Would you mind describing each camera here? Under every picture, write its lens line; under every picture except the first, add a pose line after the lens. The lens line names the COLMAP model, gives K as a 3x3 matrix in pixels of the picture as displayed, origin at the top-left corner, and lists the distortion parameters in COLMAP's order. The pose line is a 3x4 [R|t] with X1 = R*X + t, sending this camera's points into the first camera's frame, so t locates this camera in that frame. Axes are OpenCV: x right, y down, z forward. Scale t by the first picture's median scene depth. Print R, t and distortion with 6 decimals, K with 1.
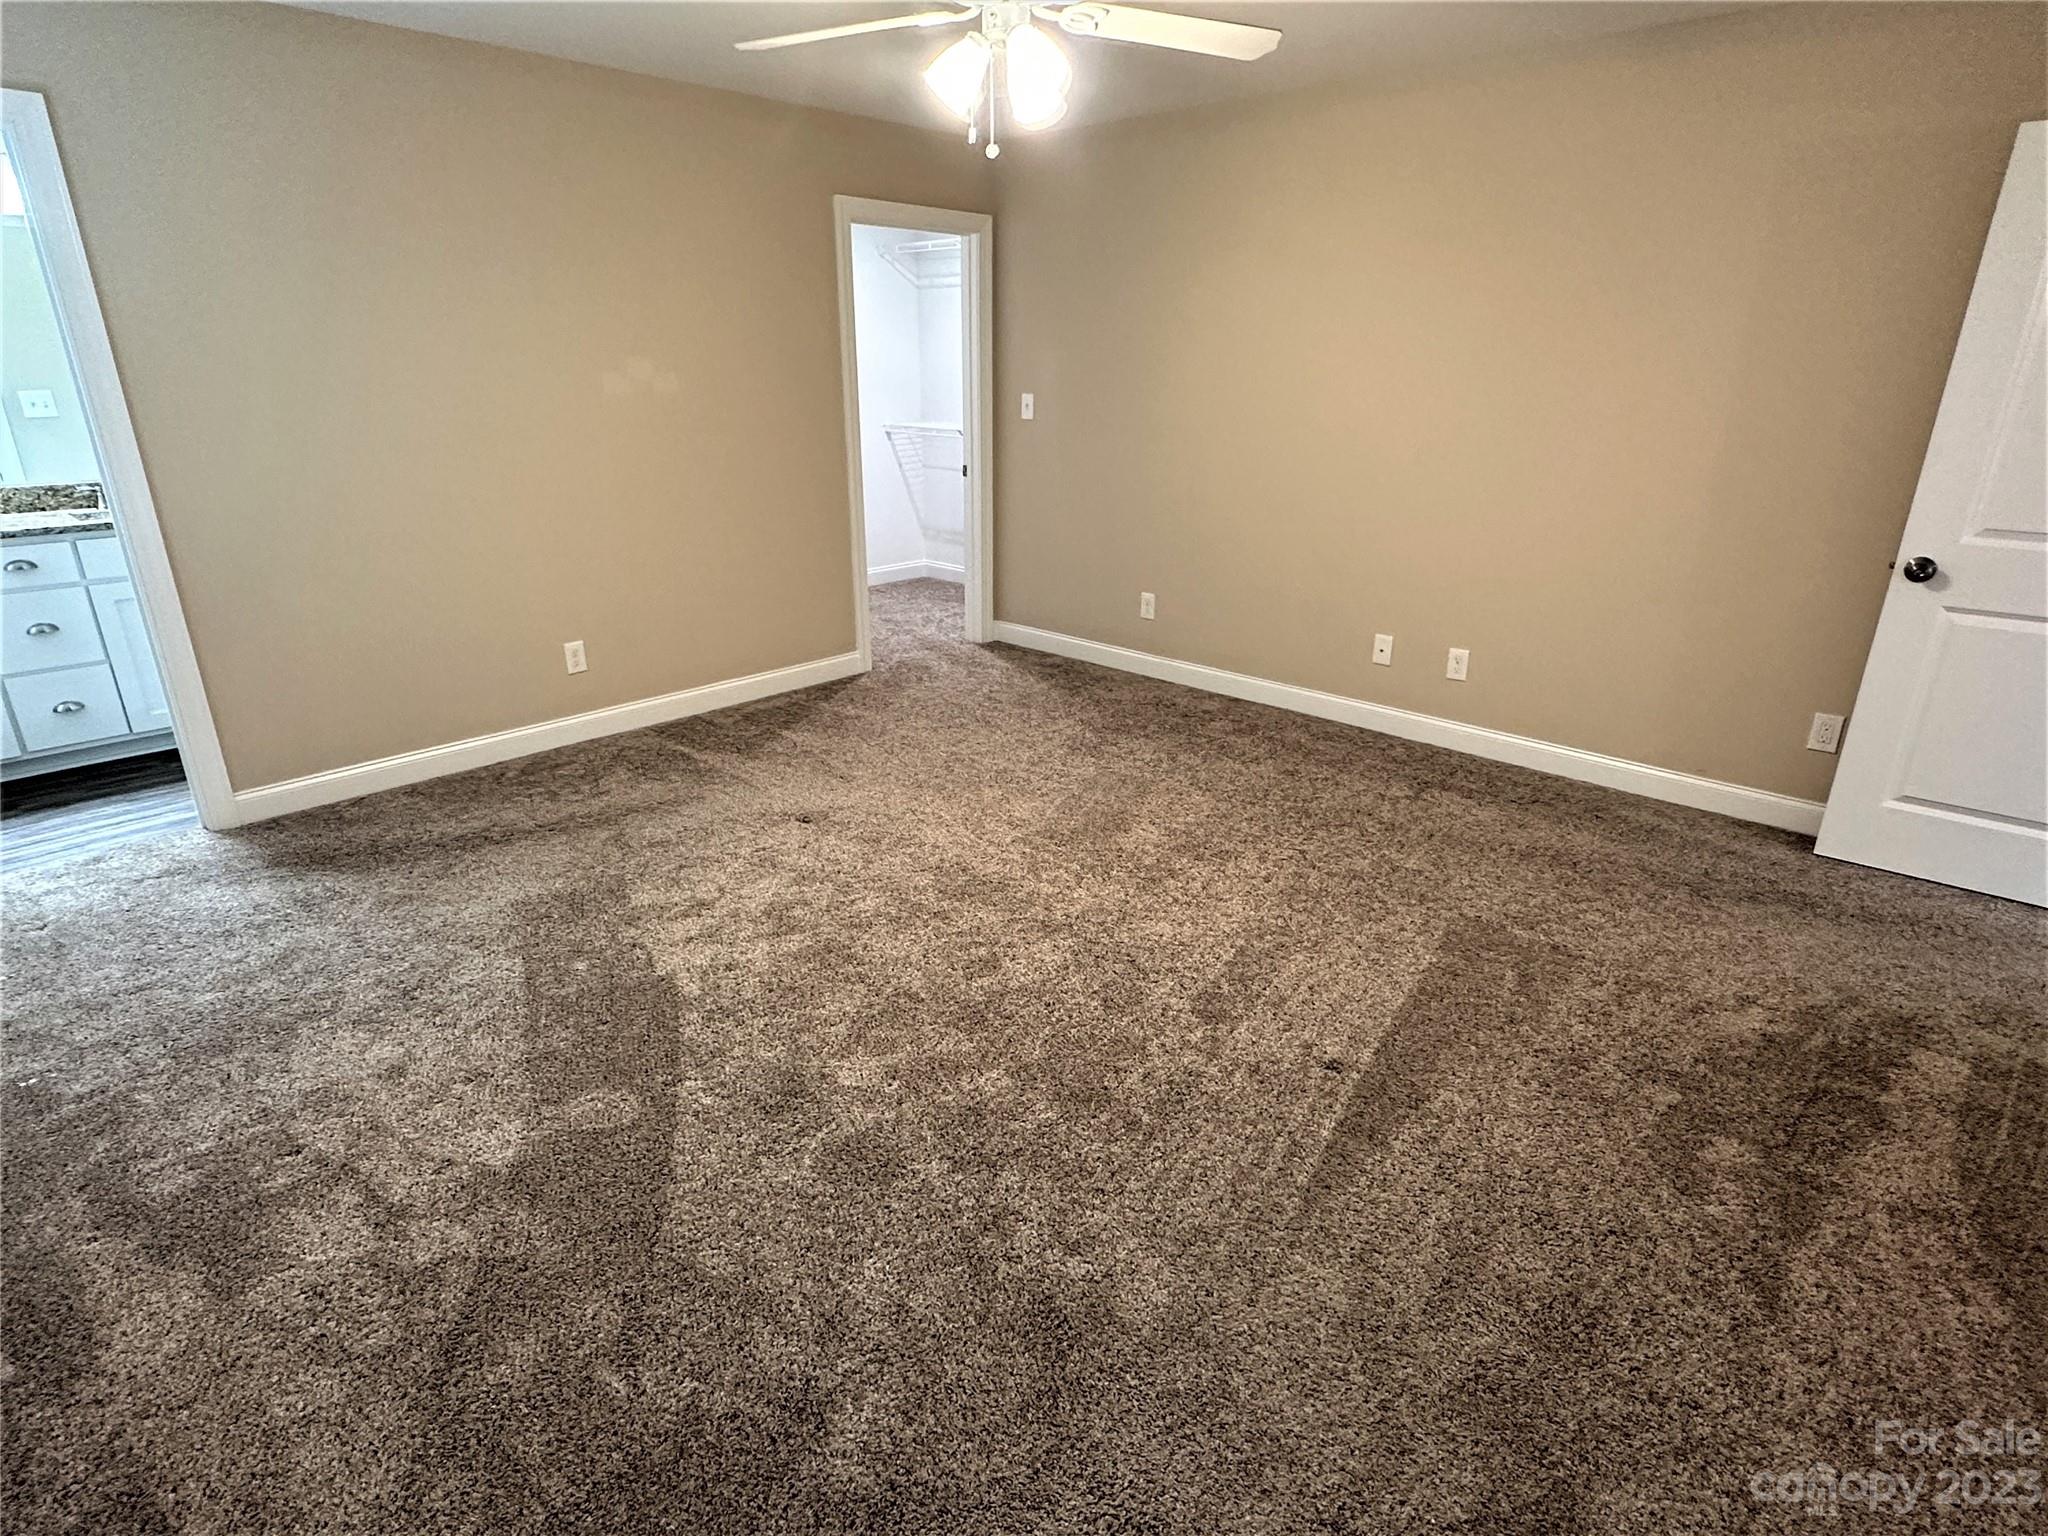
lens RADIAL K [[1056.0, 0, 1024.0], [0, 1056.0, 768.0], [0, 0, 1]] dist [-0.002533, -0.000078]
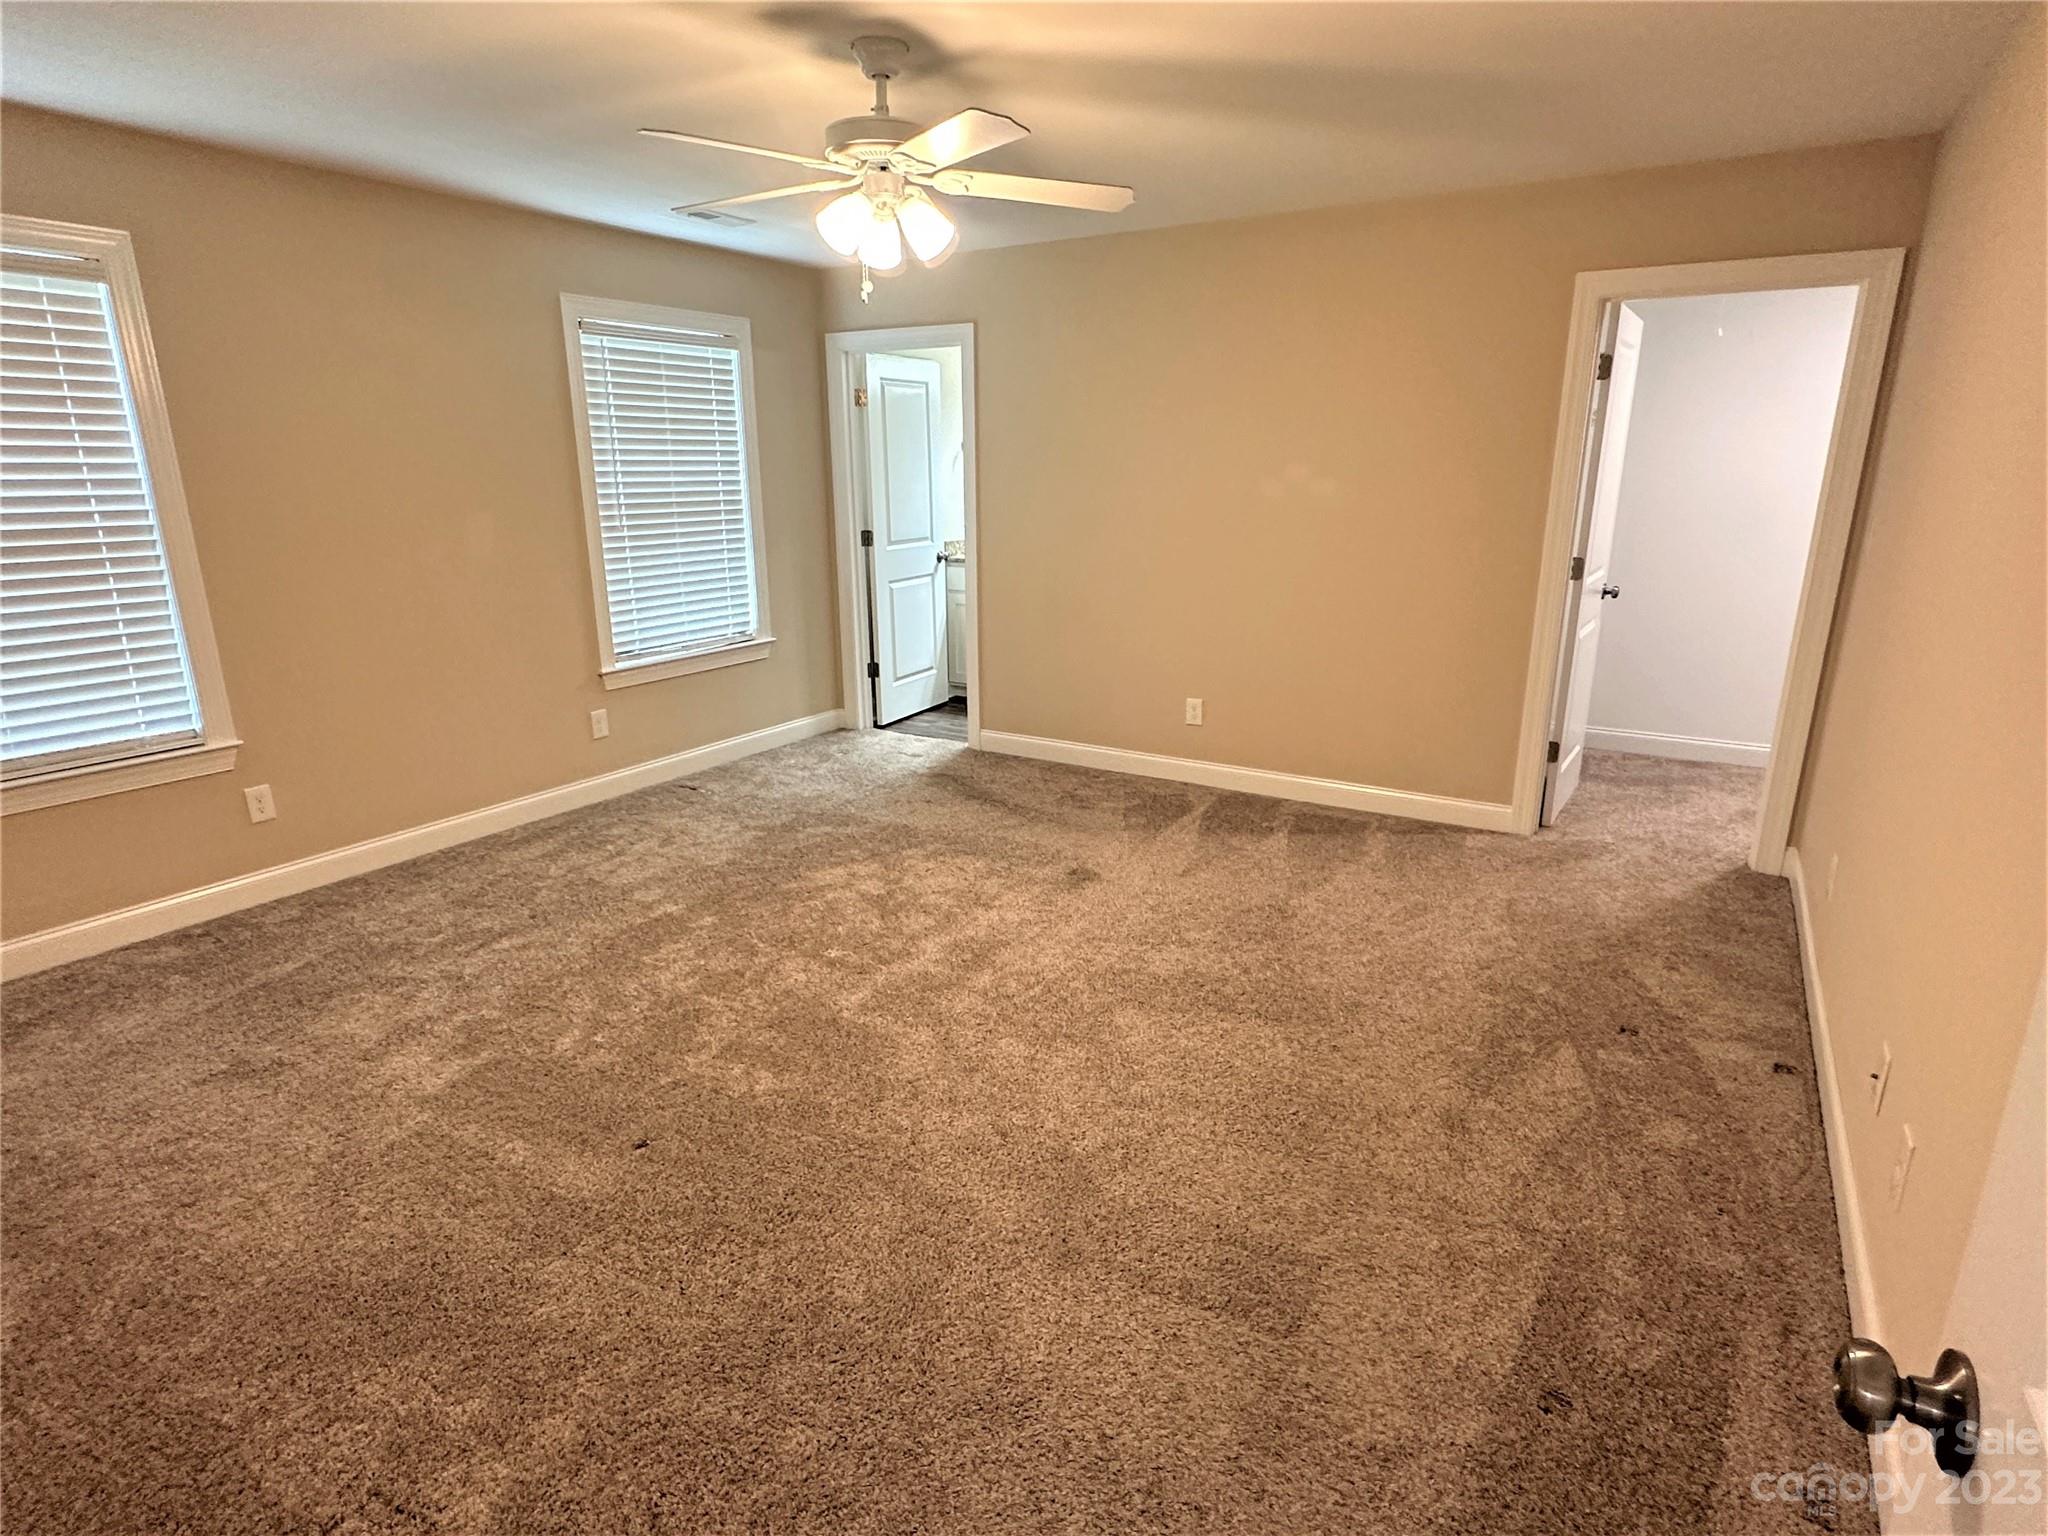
lens RADIAL K [[1097.8, 0, 1018.6], [0, 1097.8, 772.2], [0, 0, 1]] dist [-0.001852, 0.000527]
pose [[0.212564, 0.268185, -0.939624, 0.695706], [-0.342495, 0.921045, 0.185402, -0.201327], [0.915158, 0.282407, 0.287633, 0.488150]]
